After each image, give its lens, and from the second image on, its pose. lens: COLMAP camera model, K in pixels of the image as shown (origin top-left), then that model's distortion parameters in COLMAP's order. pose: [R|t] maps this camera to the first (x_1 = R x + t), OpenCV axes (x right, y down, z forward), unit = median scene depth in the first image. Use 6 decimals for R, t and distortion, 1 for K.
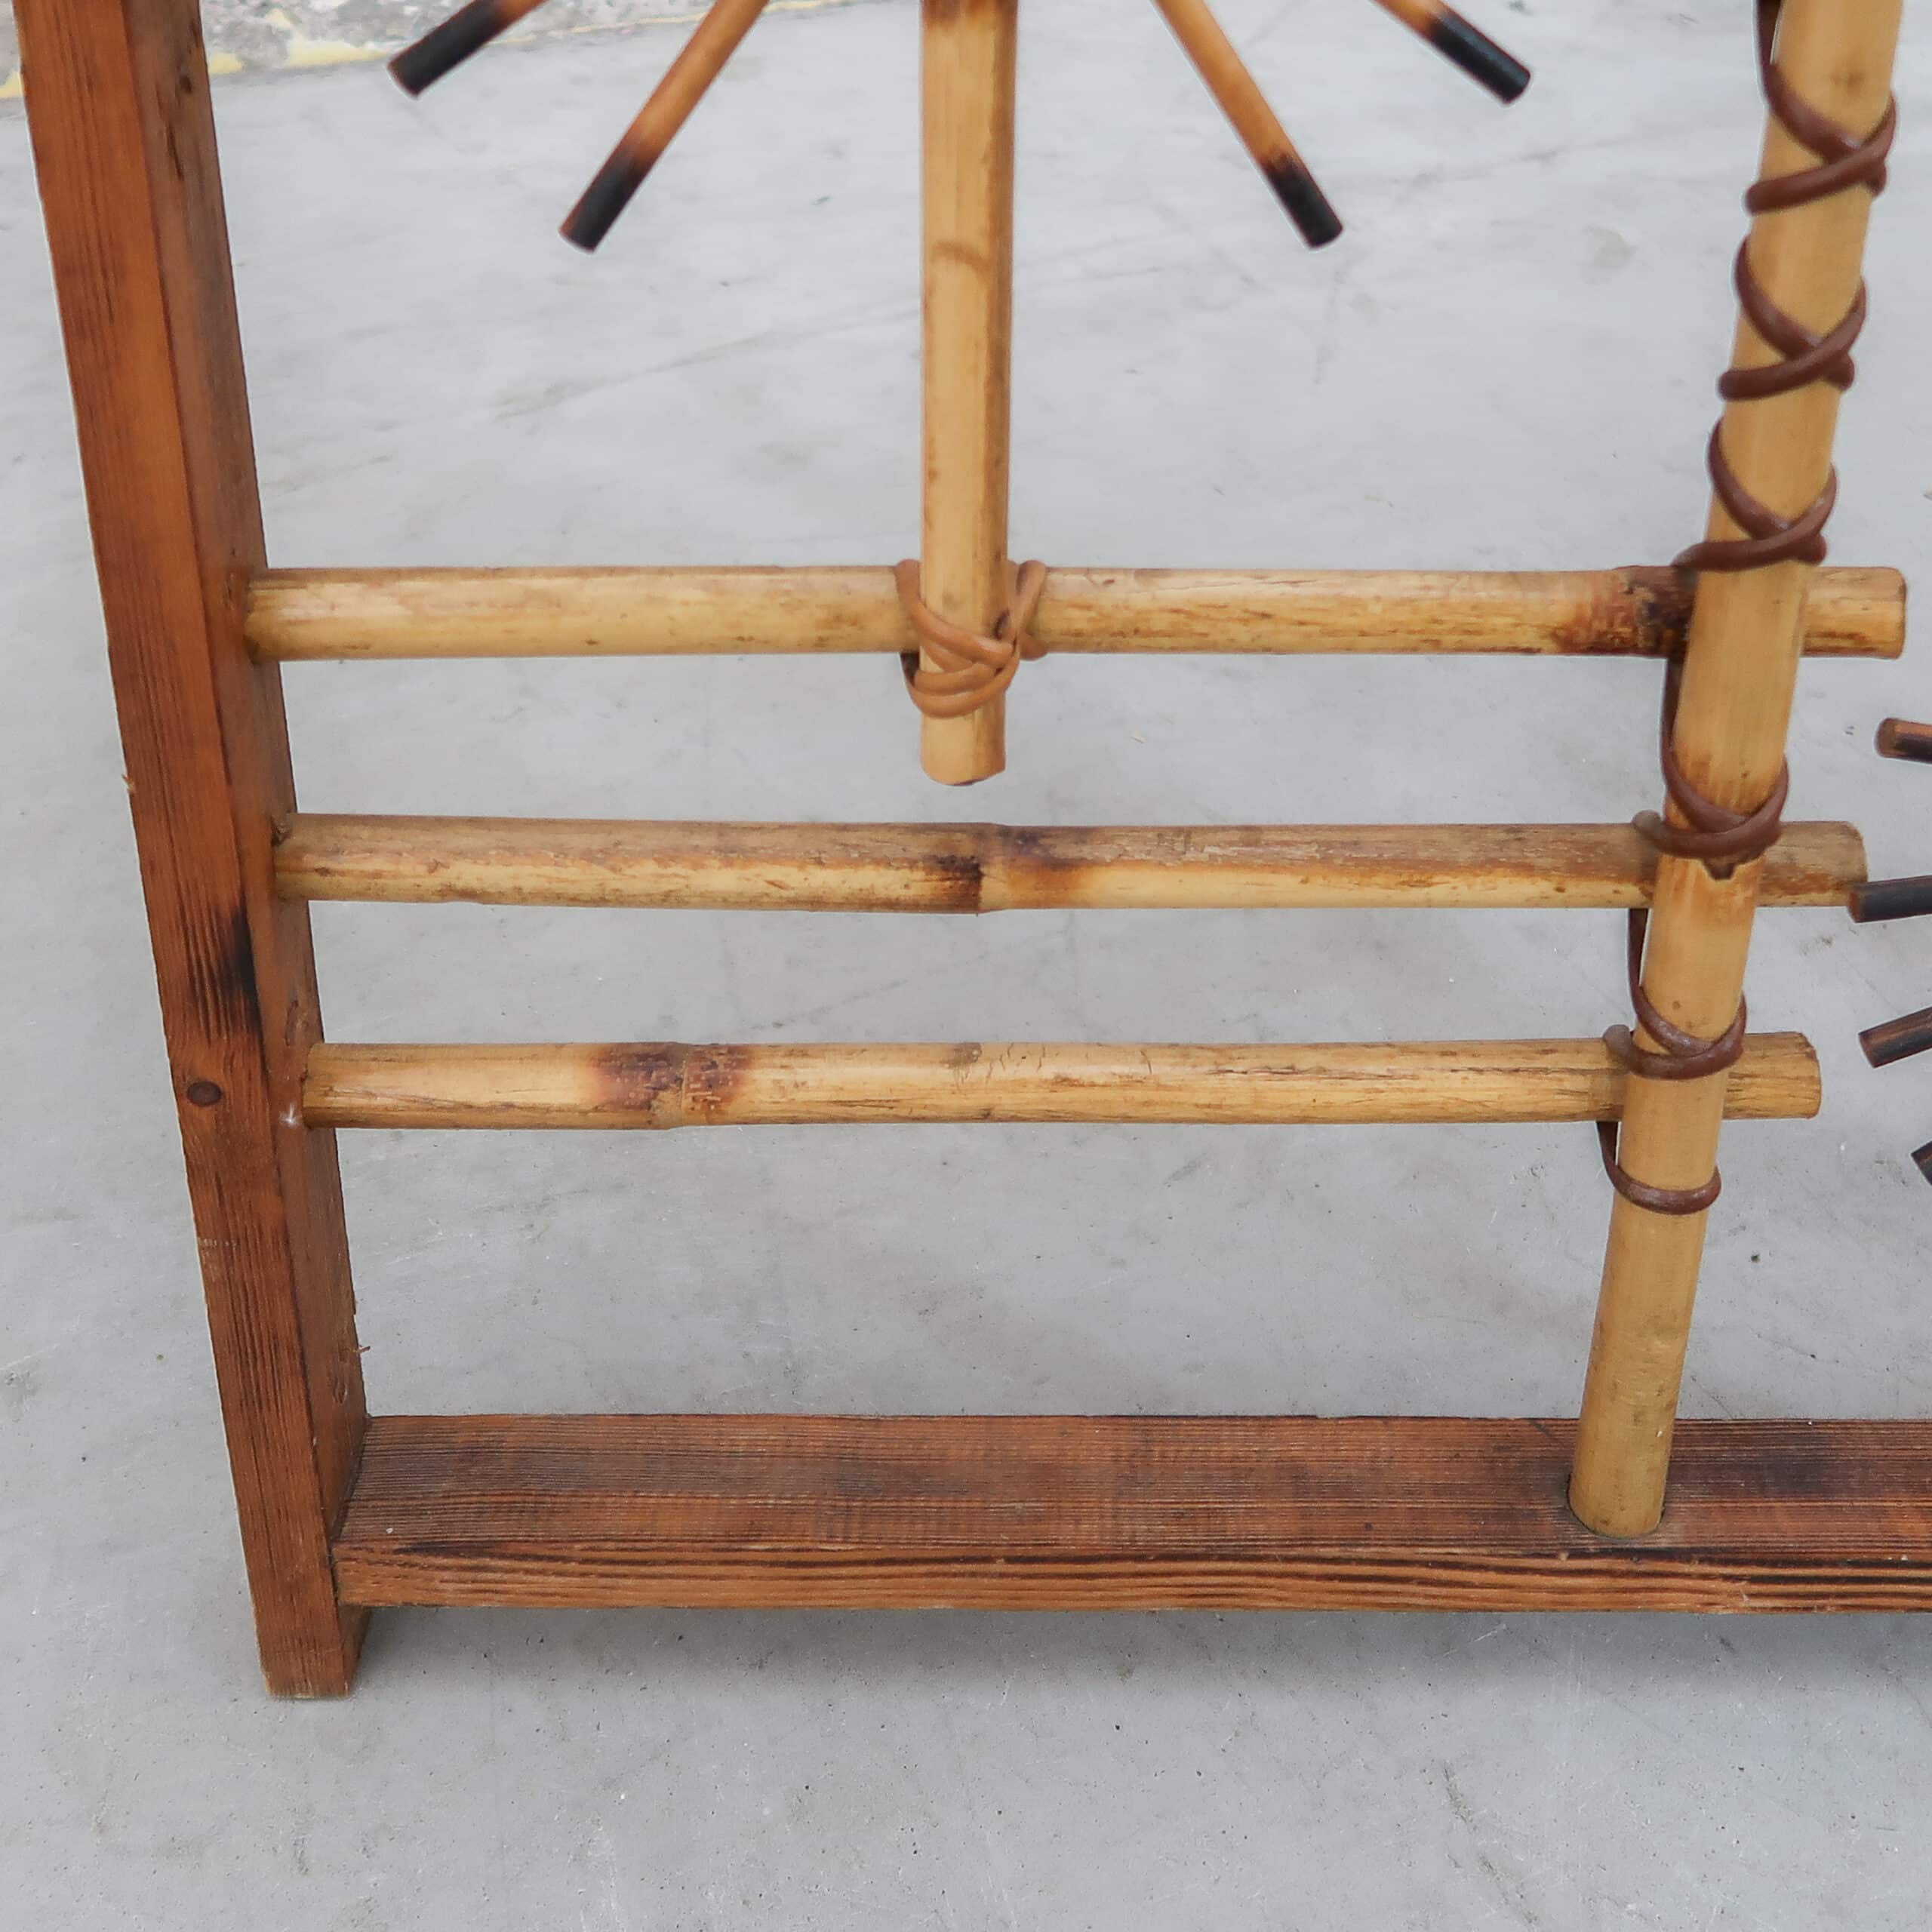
lens RADIAL K [[1593.9, 0, 967.7], [0, 1593.9, 969.5], [0, 0, 1]] dist [-0.008825, -0.001558]
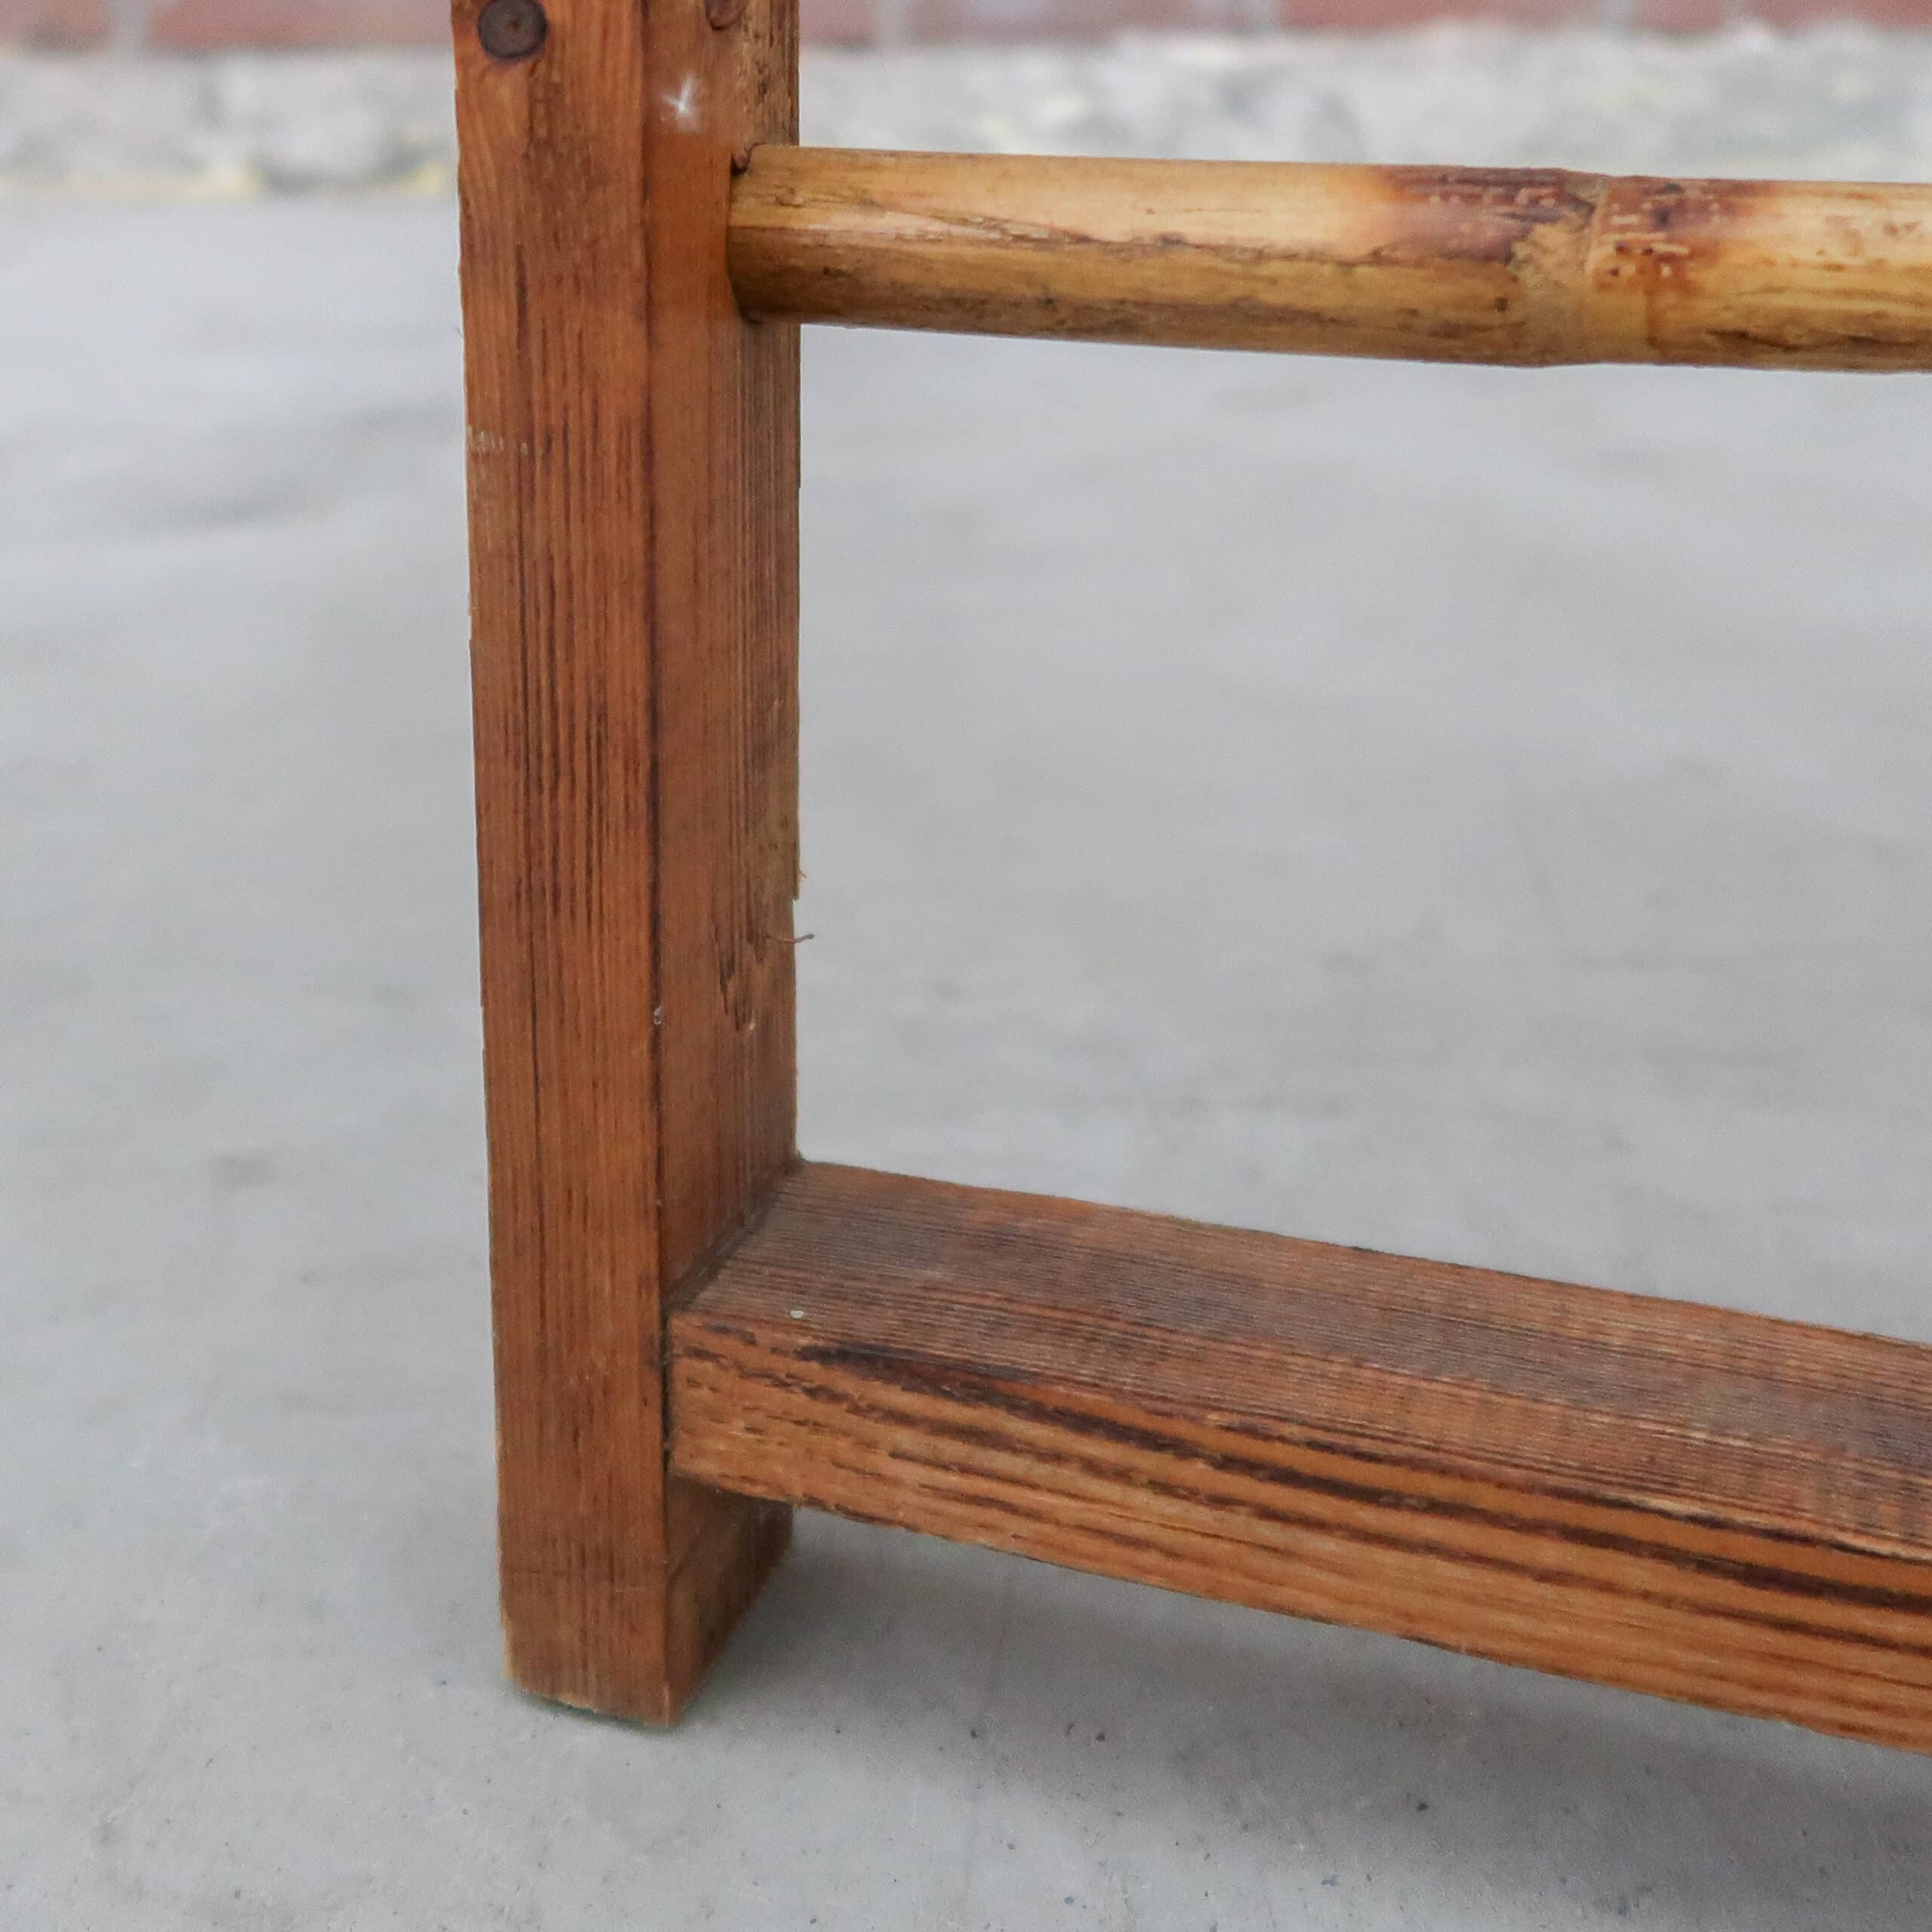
lens RADIAL K [[2319.3, 0, 965.6], [0, 2319.3, 965.8], [0, 0, 1]] dist [-0.002012, 0.000000]
pose [[0.930545, 0.062105, -0.360872, -0.098852], [-0.116811, 0.984370, -0.131802, 0.336830], [0.347046, 0.164801, 0.923255, 0.417047]]
